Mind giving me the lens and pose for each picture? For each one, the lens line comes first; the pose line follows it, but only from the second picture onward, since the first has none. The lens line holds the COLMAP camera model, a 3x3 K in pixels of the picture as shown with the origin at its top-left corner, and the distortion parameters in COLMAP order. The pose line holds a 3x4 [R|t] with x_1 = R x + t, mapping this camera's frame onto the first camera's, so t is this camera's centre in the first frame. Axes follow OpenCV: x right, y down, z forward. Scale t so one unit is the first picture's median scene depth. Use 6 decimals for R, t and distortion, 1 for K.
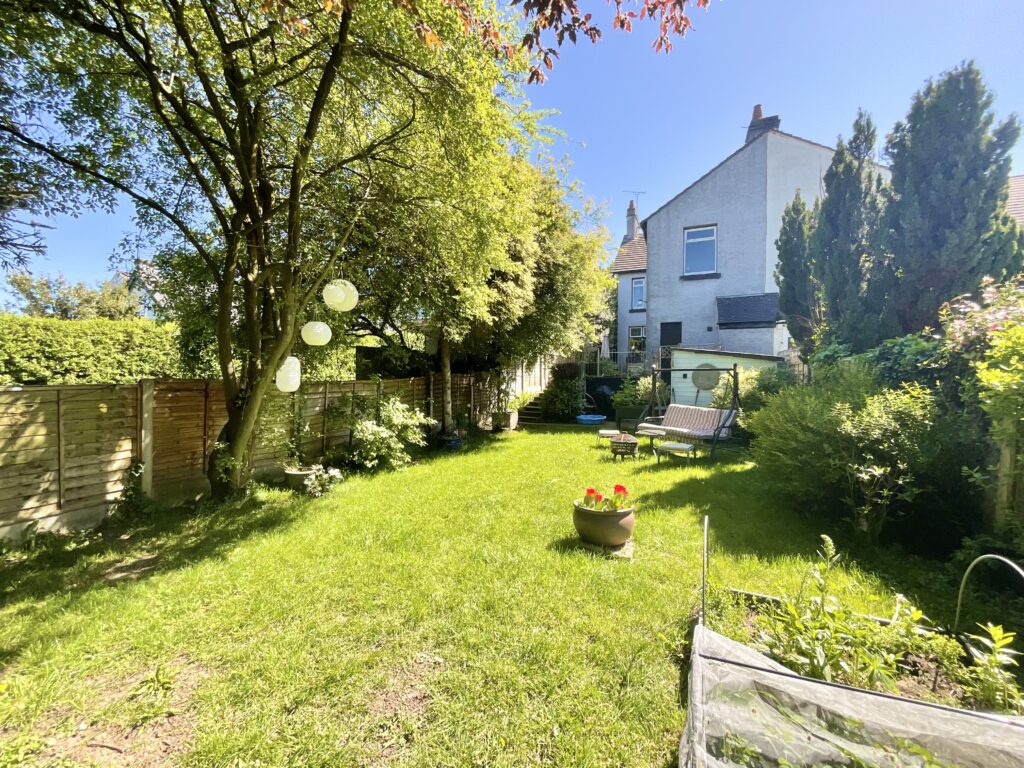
lens RADIAL K [[415.8, 0, 508.3], [0, 415.8, 377.1], [0, 0, 1]] dist [0.000205, 0.000206]
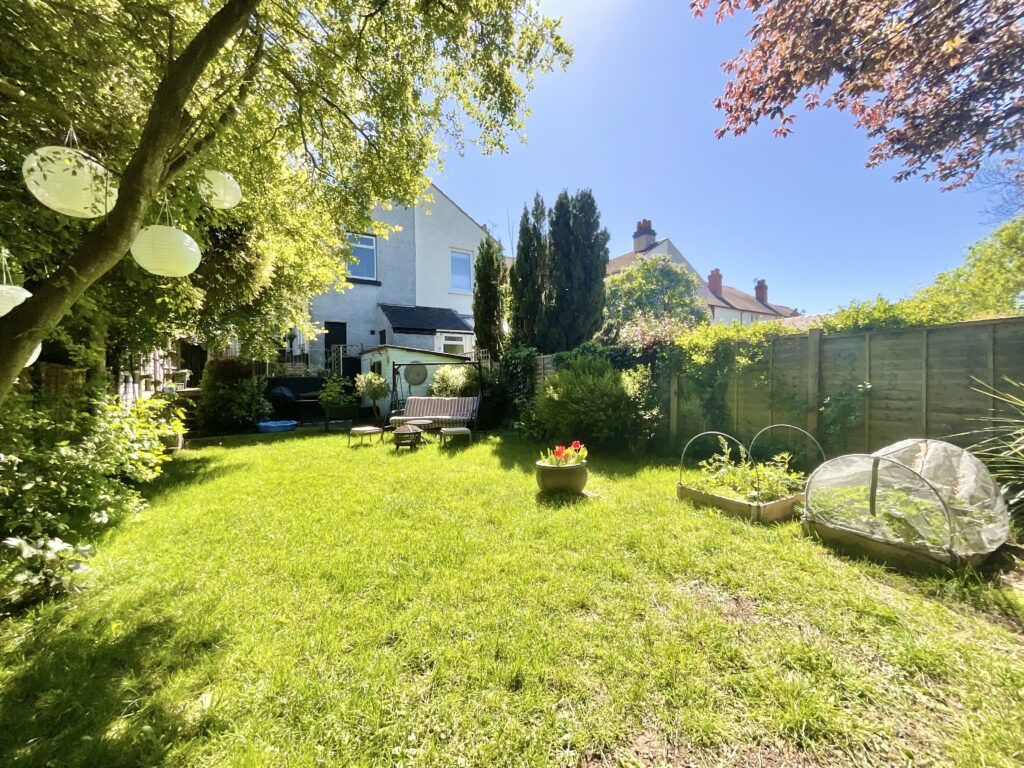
lens RADIAL K [[415.8, 0, 508.5], [0, 415.8, 384.0], [0, 0, 1]] dist [0.000205, 0.000206]
pose [[0.556977, -0.016610, 0.830362, -0.308791], [0.021419, 0.999755, 0.005632, 0.027880], [-0.830251, 0.014649, 0.557196, 0.170713]]
